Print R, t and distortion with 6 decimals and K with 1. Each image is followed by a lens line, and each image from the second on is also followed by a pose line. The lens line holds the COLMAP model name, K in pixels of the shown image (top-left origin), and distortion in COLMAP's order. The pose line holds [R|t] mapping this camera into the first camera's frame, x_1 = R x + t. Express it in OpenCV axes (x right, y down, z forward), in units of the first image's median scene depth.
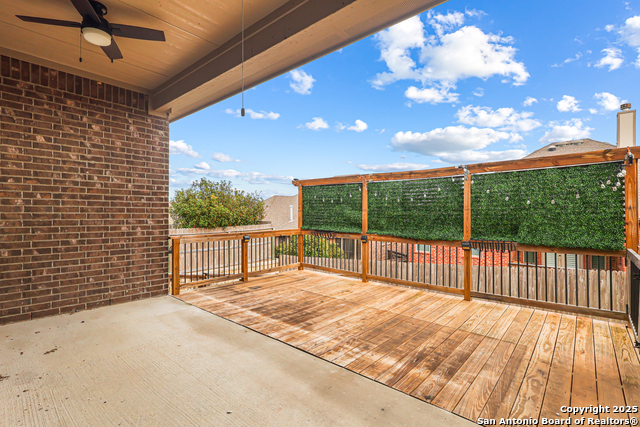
lens RADIAL K [[296.0, 0, 315.9], [0, 296.0, 213.9], [0, 0, 1]] dist [-0.000419, -0.000047]
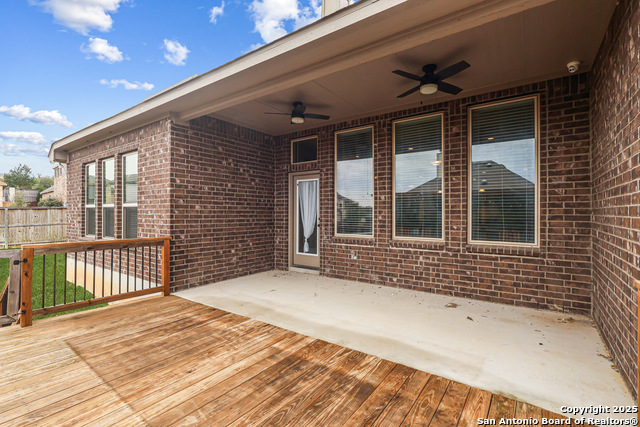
lens RADIAL K [[296.0, 0, 315.9], [0, 296.0, 213.9], [0, 0, 1]] dist [-0.000419, -0.000047]
pose [[-0.996711, -0.006666, -0.080767, -0.078980], [-0.007090, 0.999963, 0.004968, -0.008834], [0.080731, 0.005525, -0.996721, 1.963612]]
